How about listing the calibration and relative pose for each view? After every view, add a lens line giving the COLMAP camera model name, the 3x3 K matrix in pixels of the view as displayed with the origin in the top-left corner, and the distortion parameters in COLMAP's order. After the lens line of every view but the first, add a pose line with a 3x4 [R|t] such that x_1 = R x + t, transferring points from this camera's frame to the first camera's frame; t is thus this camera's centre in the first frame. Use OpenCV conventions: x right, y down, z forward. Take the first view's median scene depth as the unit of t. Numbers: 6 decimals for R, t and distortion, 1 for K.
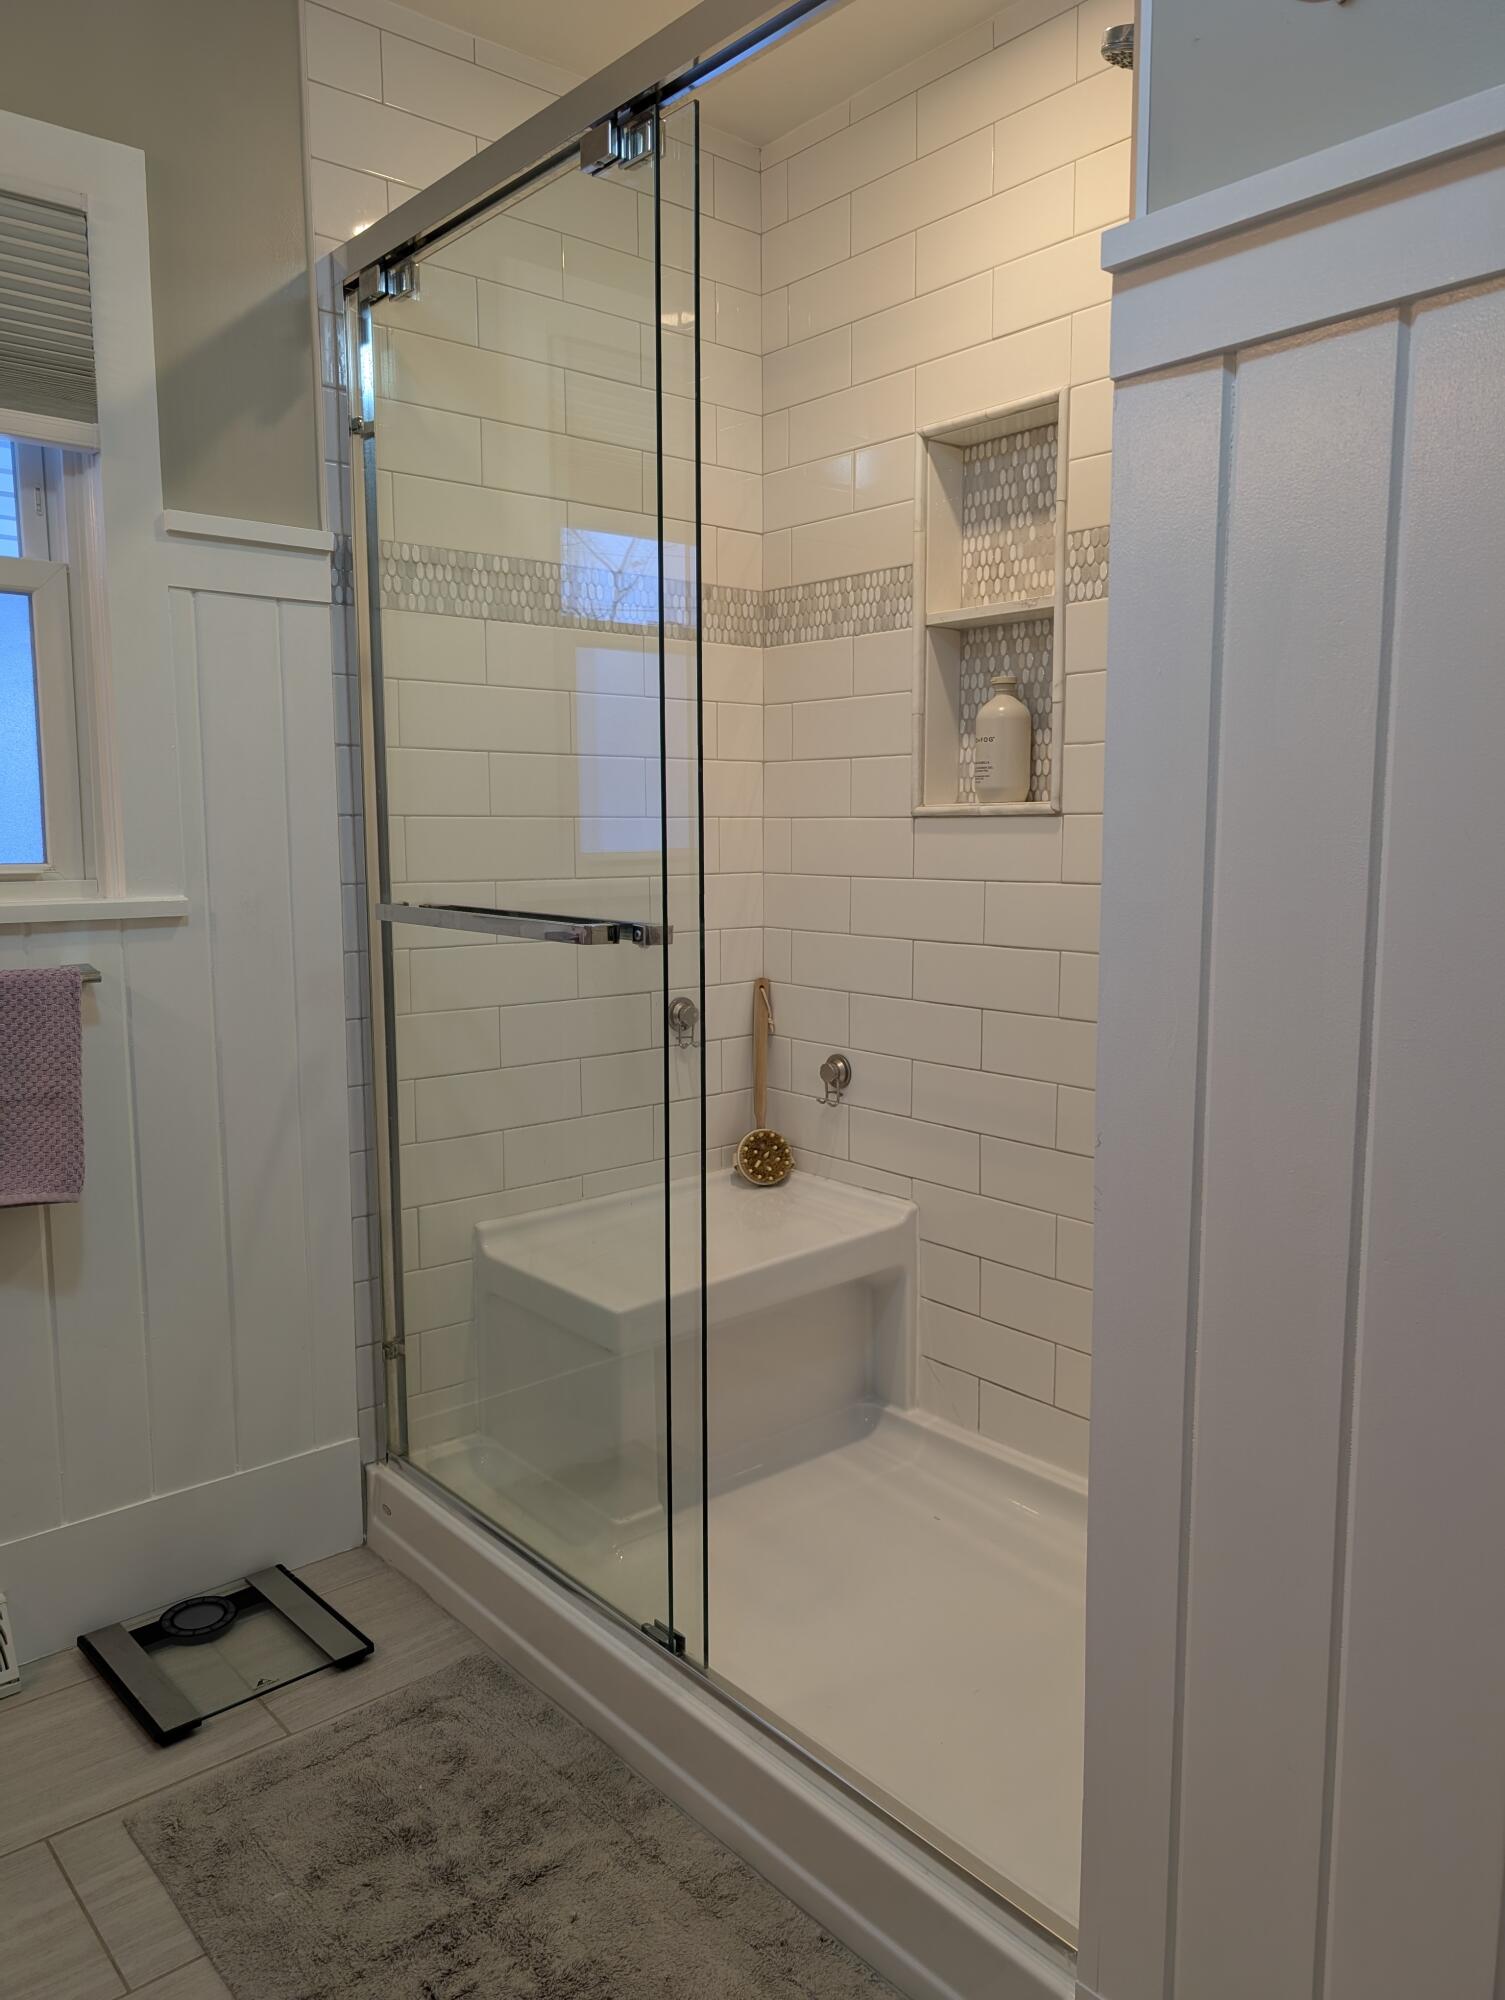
lens RADIAL K [[1442.6, 0, 746.2], [0, 1442.6, 996.0], [0, 0, 1]] dist [0.011660, -0.002268]
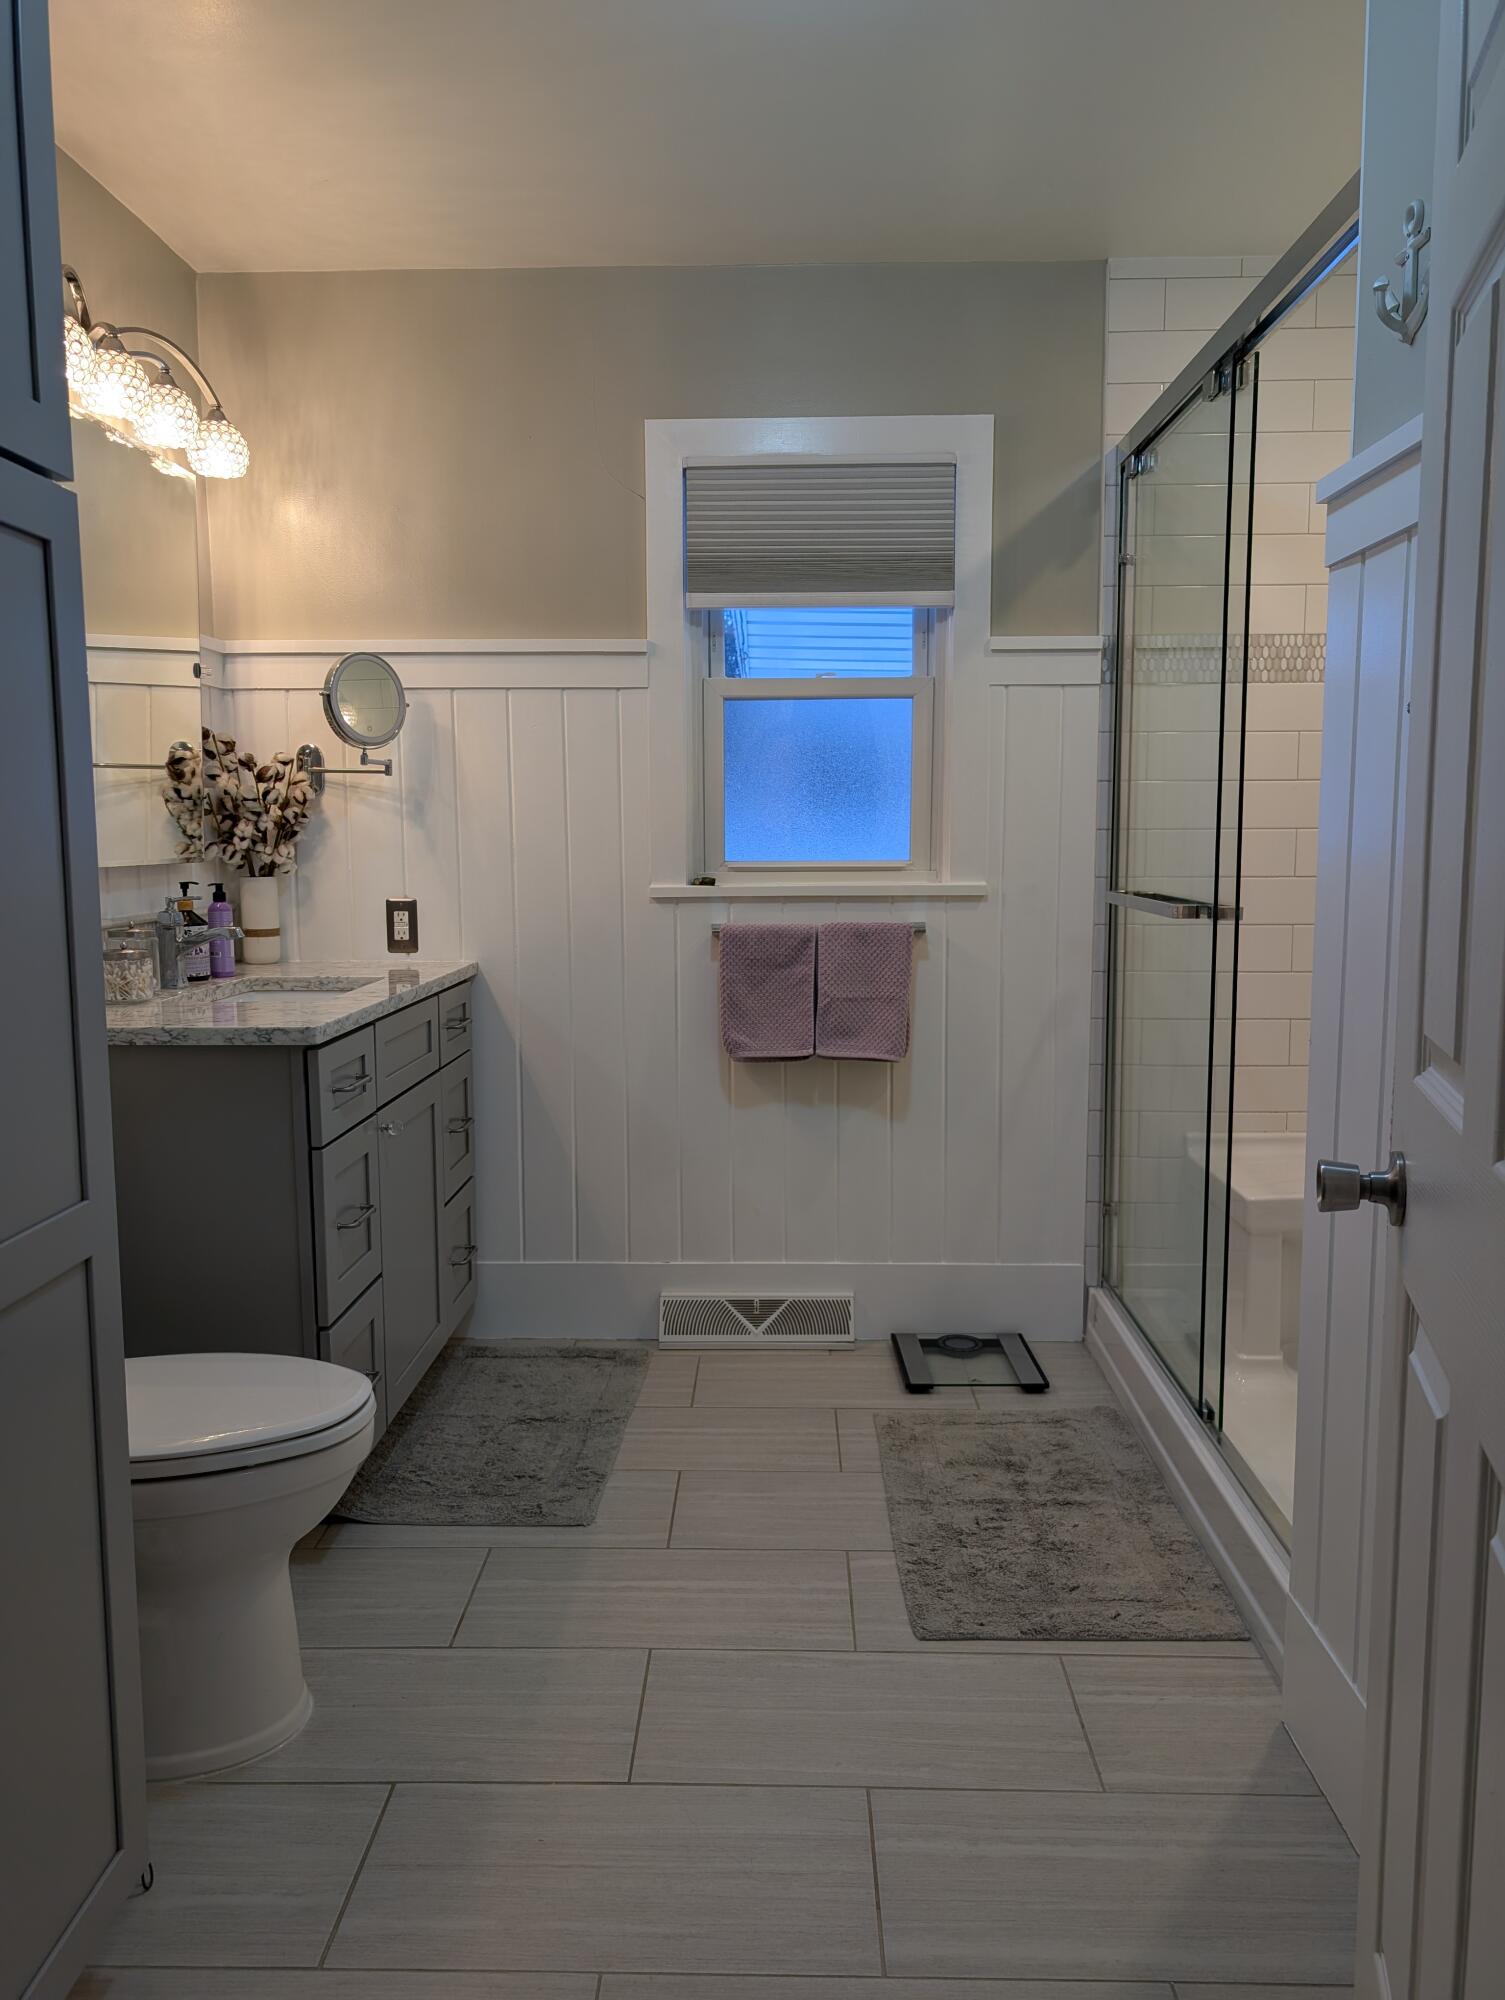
lens RADIAL K [[1442.6, 0, 757.1], [0, 1442.6, 998.5], [0, 0, 1]] dist [0.011660, -0.002268]
pose [[0.745757, 0.076089, -0.661859, 0.485868], [-0.077101, 0.996638, 0.027701, 0.032936], [0.661742, 0.030372, 0.749117, -0.339816]]
